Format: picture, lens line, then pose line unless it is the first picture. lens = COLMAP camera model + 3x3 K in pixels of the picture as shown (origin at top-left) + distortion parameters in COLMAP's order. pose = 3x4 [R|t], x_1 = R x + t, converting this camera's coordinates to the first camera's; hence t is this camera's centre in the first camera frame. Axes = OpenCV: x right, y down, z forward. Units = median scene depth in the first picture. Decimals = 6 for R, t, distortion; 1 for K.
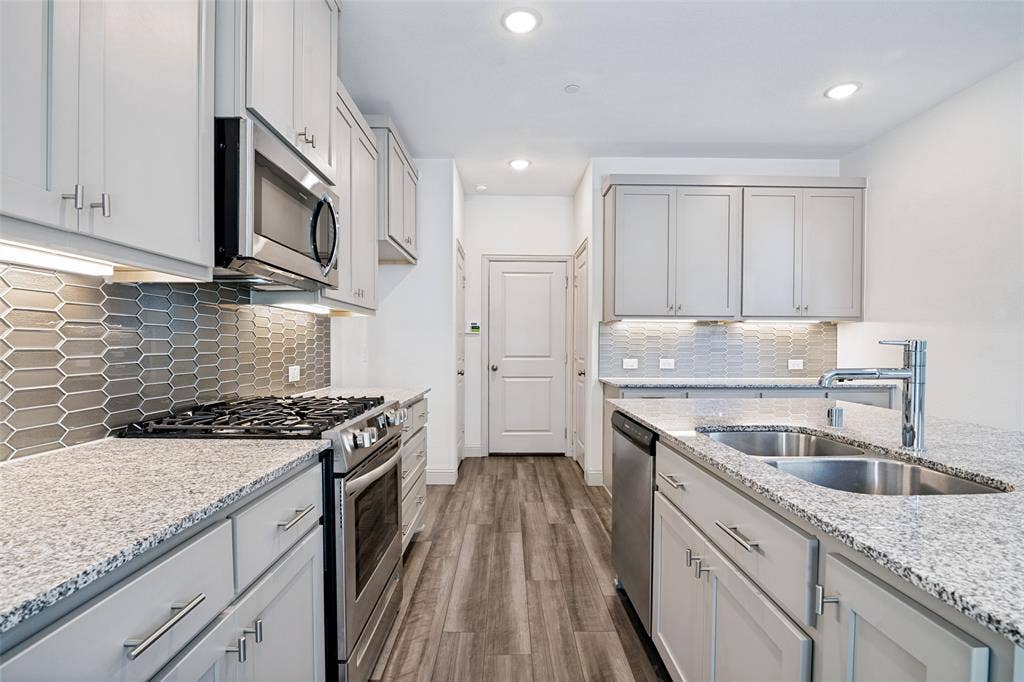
lens RADIAL K [[484.9, 0, 507.0], [0, 484.9, 349.0], [0, 0, 1]] dist [-0.017687, -0.000019]
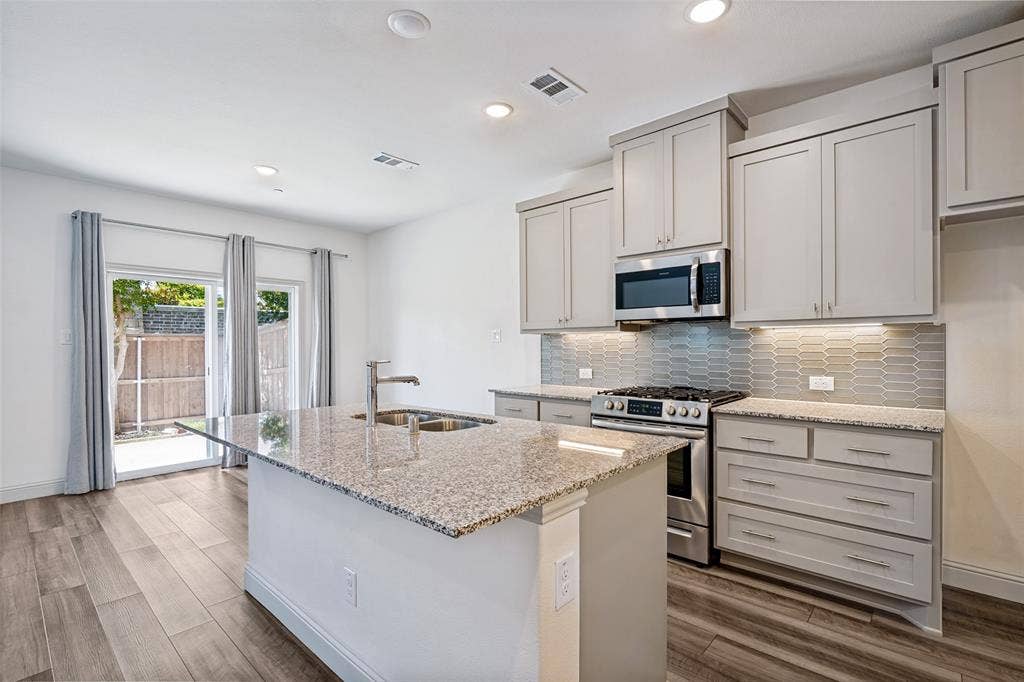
lens RADIAL K [[475.3, 0, 511.5], [0, 475.3, 360.3], [0, 0, 1]] dist [0.000035, 0.000001]
pose [[-0.674509, 0.023253, -0.737900, 0.586676], [-0.001193, 0.999468, 0.032587, -0.025710], [0.738266, 0.022861, -0.674123, 0.834633]]
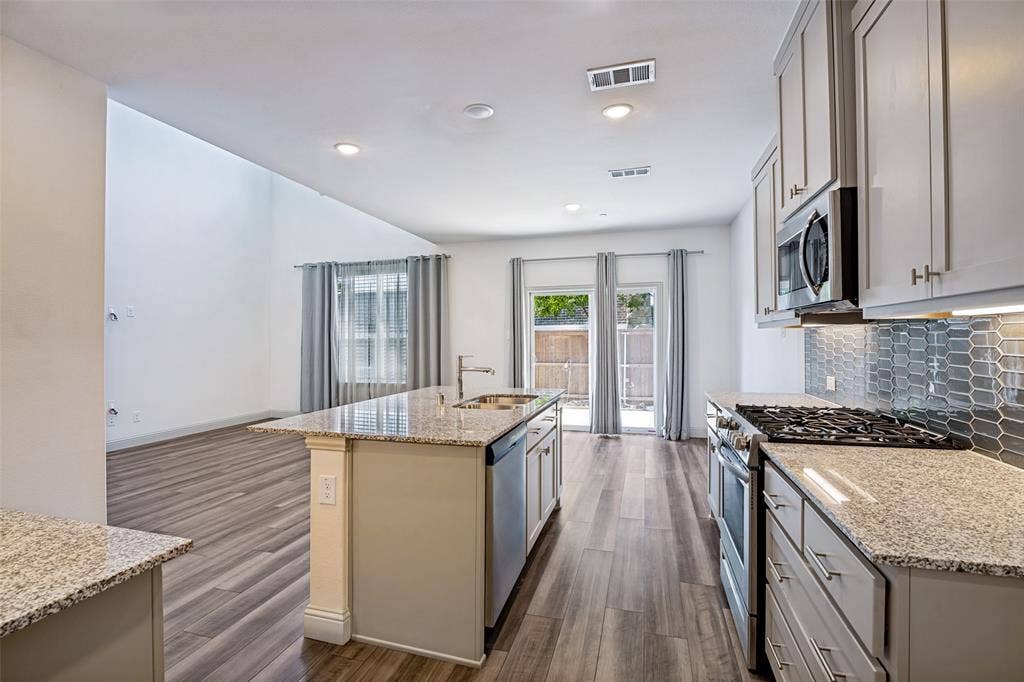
lens RADIAL K [[484.9, 0, 507.0], [0, 484.9, 349.0], [0, 0, 1]] dist [-0.017687, -0.000019]
pose [[-0.962759, -0.001634, 0.270356, -0.020523], [0.005673, 0.999639, 0.026243, -0.038414], [-0.270302, 0.026799, -0.962403, 1.117449]]
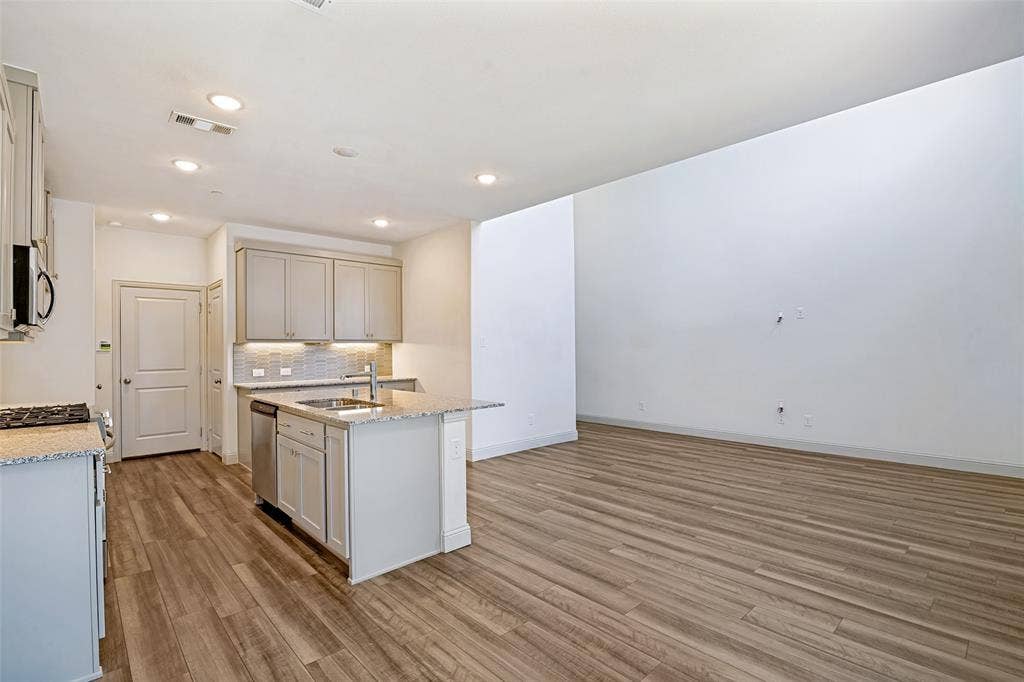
lens RADIAL K [[484.9, 0, 507.0], [0, 484.9, 349.0], [0, 0, 1]] dist [-0.017687, -0.000019]
pose [[0.739120, -0.011605, 0.673473, -0.163545], [0.016825, 0.999858, -0.001237, -0.026144], [-0.673363, 0.012245, 0.739210, -0.551426]]
